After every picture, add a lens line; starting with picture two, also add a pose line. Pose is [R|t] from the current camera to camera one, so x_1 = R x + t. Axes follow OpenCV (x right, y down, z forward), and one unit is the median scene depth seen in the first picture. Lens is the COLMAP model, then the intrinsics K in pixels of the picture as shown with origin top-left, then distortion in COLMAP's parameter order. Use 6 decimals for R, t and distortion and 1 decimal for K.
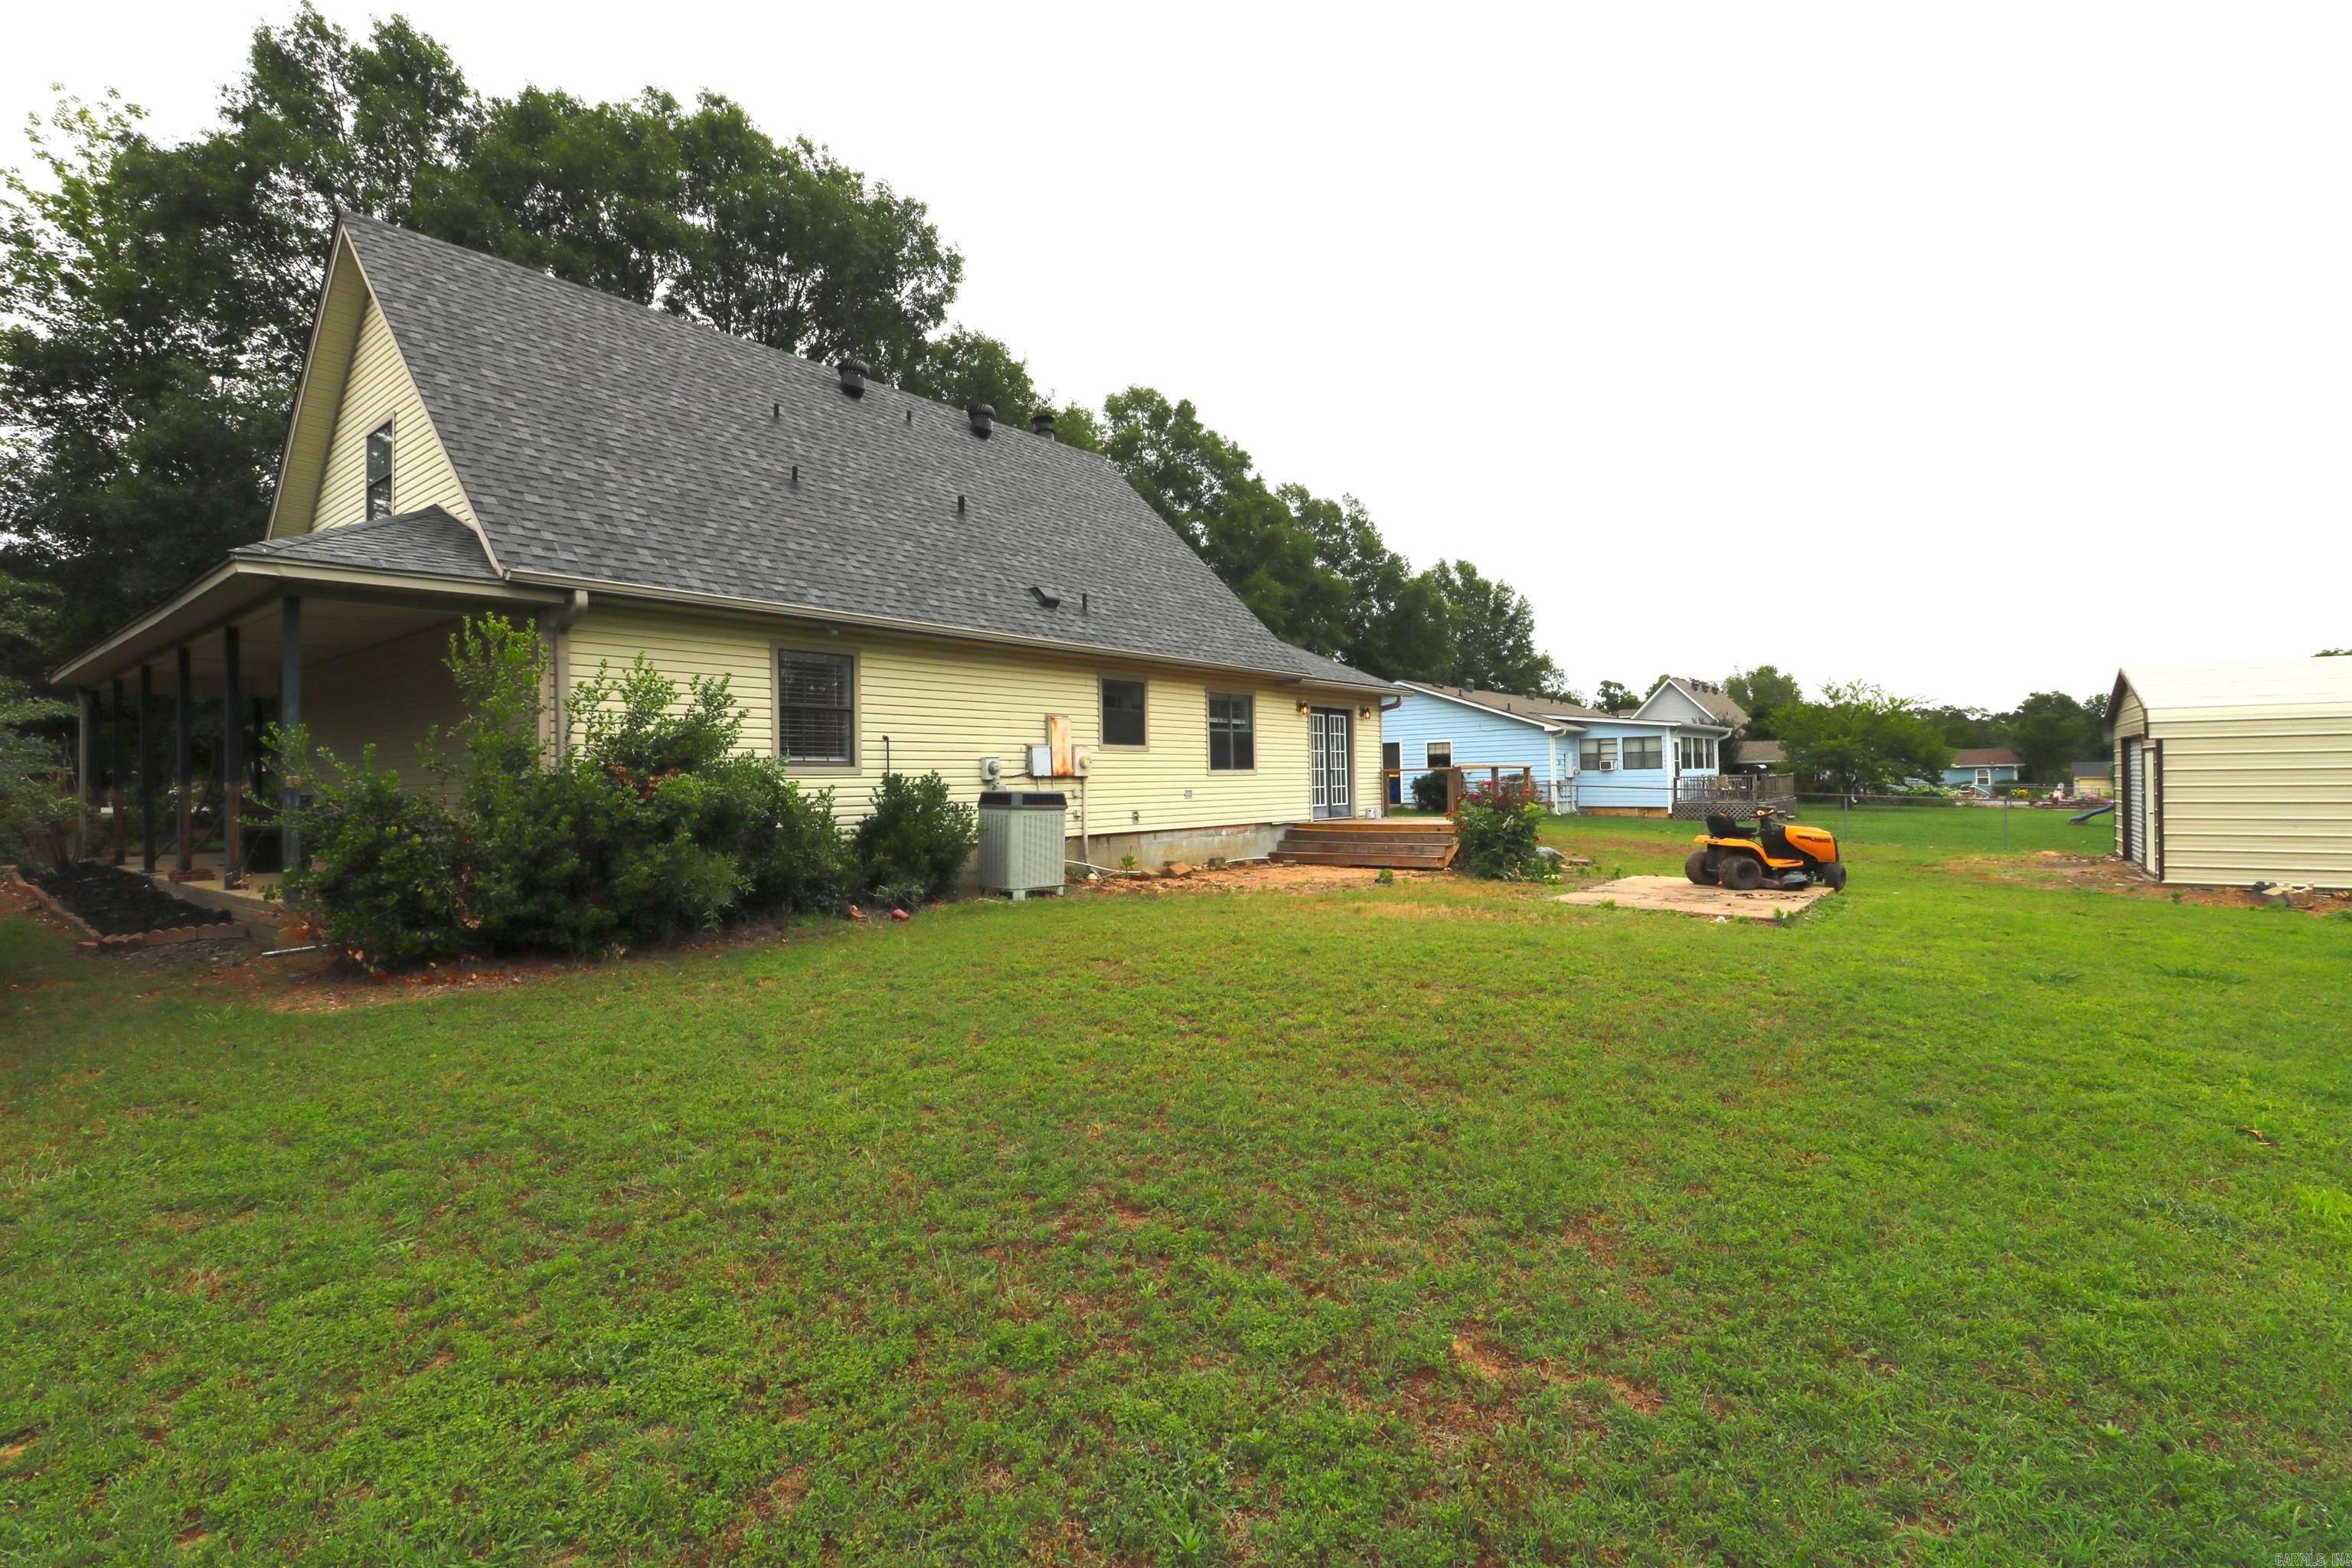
lens RADIAL K [[1090.8, 0, 1174.7], [0, 1090.8, 768.3], [0, 0, 1]] dist [-0.000393, -0.012831]
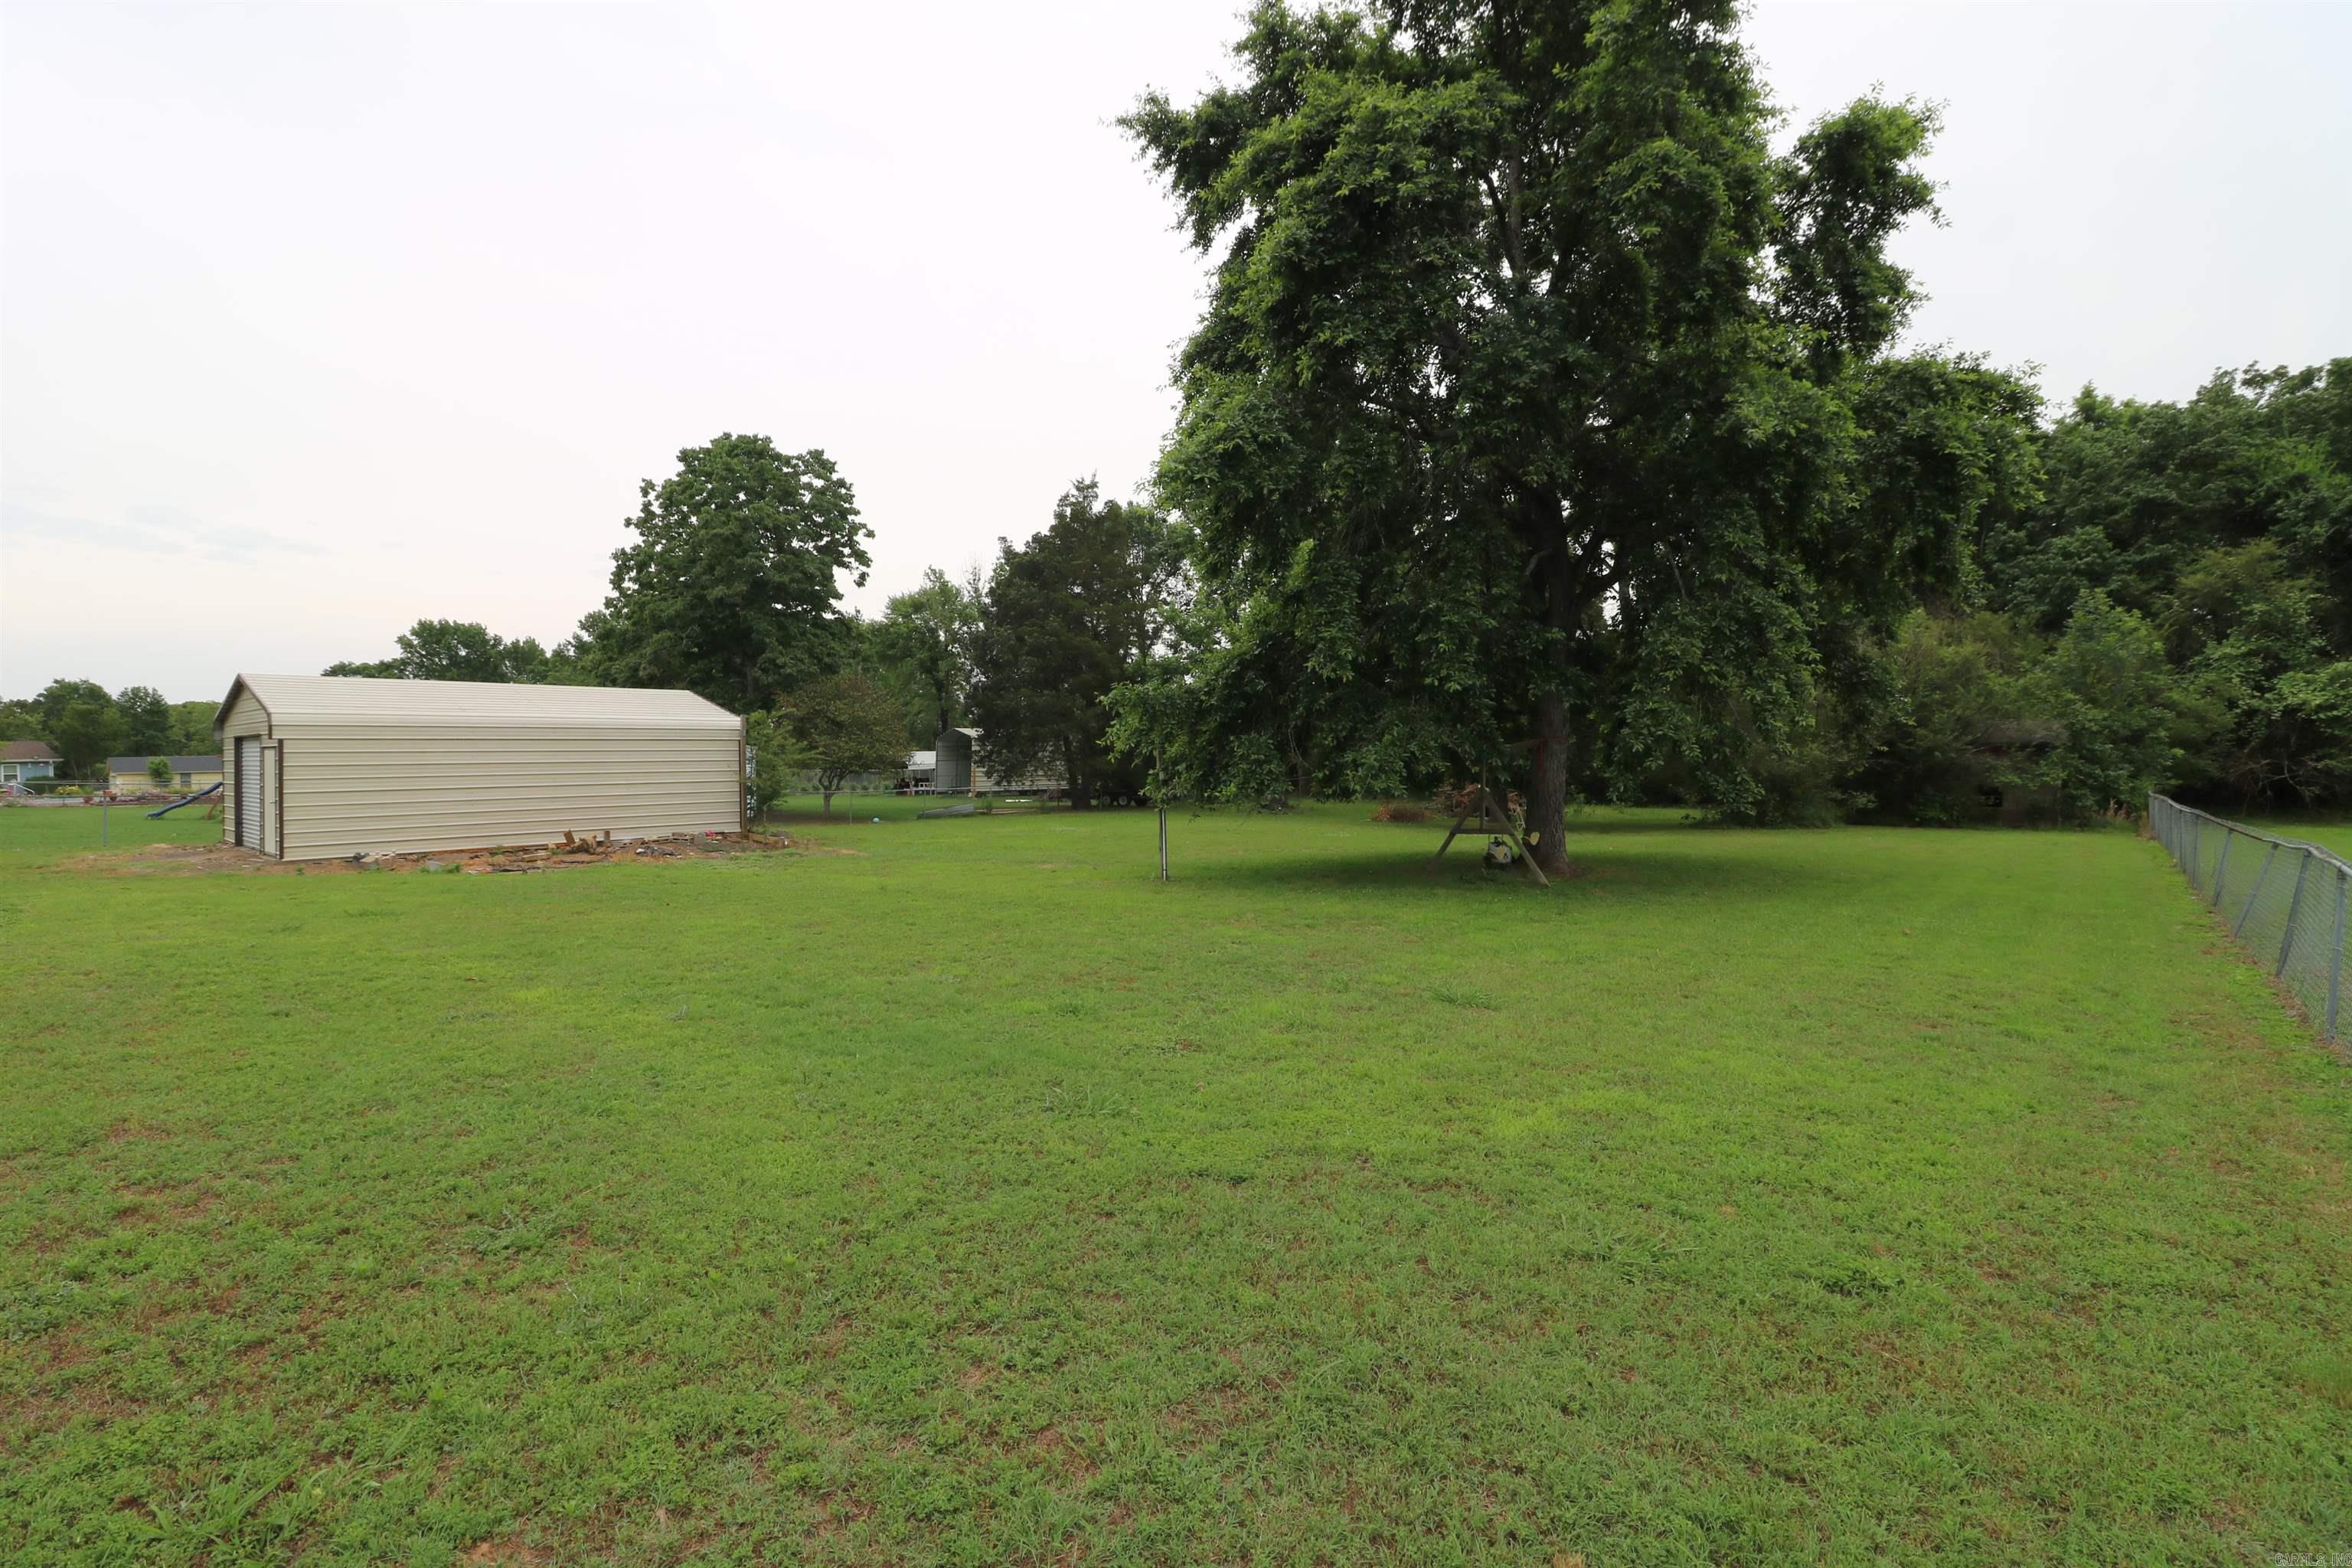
lens RADIAL K [[1090.8, 0, 1174.7], [0, 1090.8, 768.3], [0, 0, 1]] dist [-0.000393, -0.012831]
pose [[0.090367, -0.004440, 0.995899, -0.167429], [-0.000347, 0.999990, 0.004490, -0.000808], [-0.995909, -0.000752, 0.090364, -0.072127]]
